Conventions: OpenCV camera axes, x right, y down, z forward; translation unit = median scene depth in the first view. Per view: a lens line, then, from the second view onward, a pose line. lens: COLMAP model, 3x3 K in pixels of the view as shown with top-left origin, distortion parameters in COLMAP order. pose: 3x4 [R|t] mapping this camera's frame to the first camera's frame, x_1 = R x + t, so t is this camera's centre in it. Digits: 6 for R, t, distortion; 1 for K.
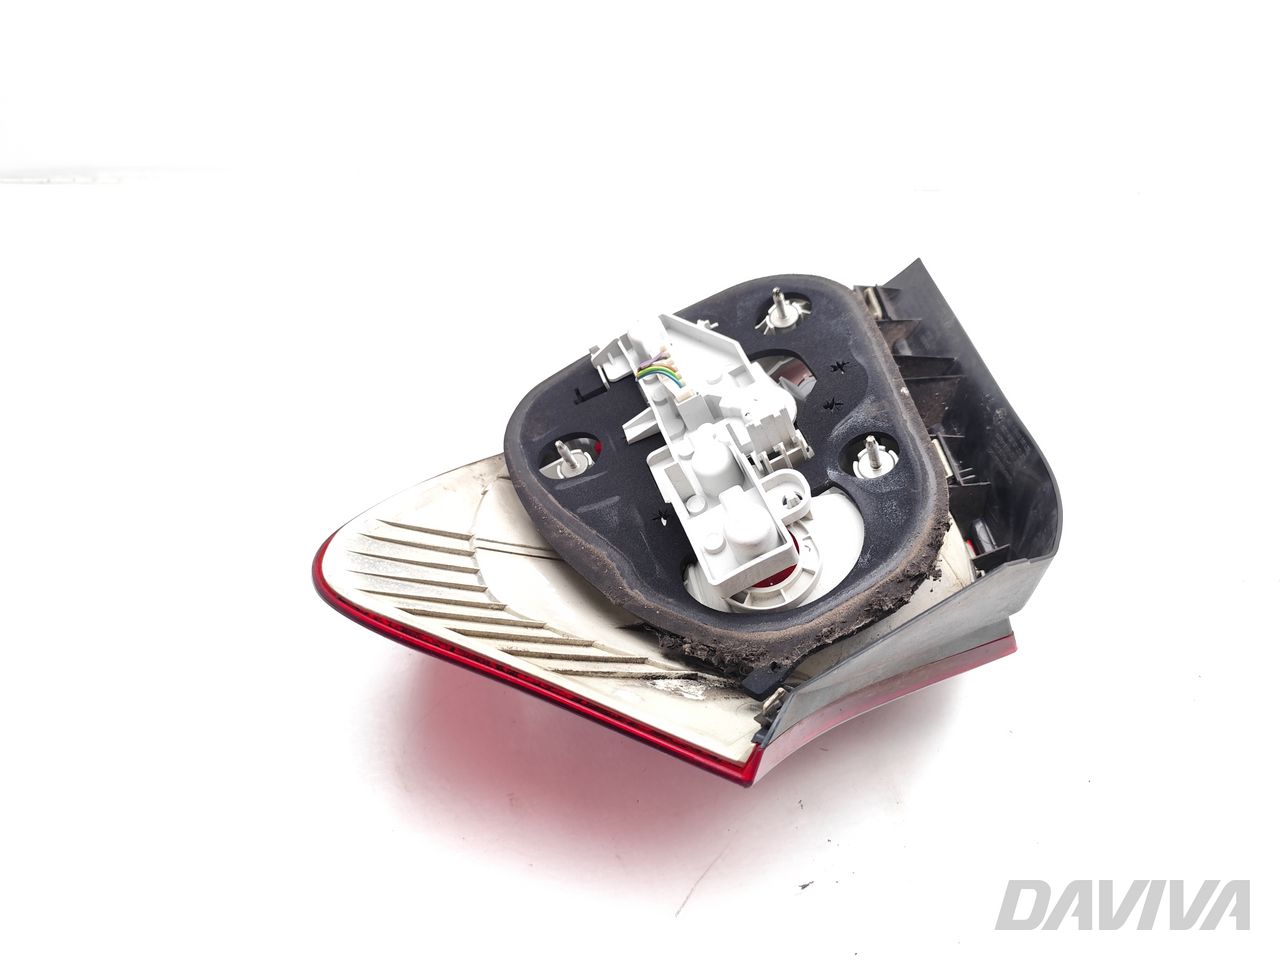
lens RADIAL K [[852.4, 0, 637.9], [0, 852.4, 482.0], [0, 0, 1]] dist [0.002924, 0.000051]
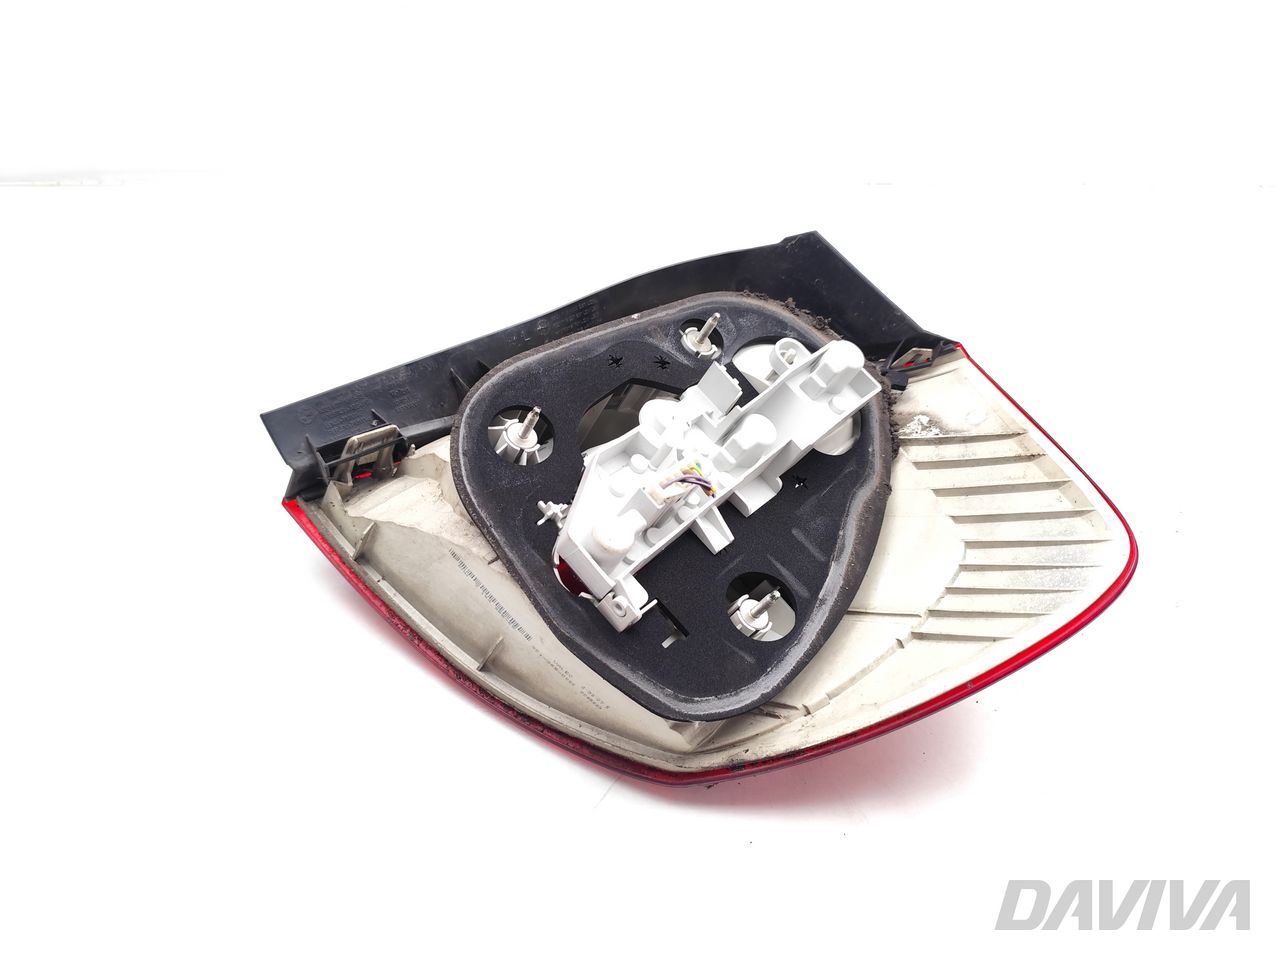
lens RADIAL K [[852.4, 0, 638.0], [0, 852.4, 477.6], [0, 0, 1]] dist [0.002924, 0.000051]
pose [[-0.490568, -0.630113, 0.601914, -0.521014], [0.584020, 0.274908, 0.763771, -0.914487], [-0.646733, 0.726212, 0.233138, 0.860962]]
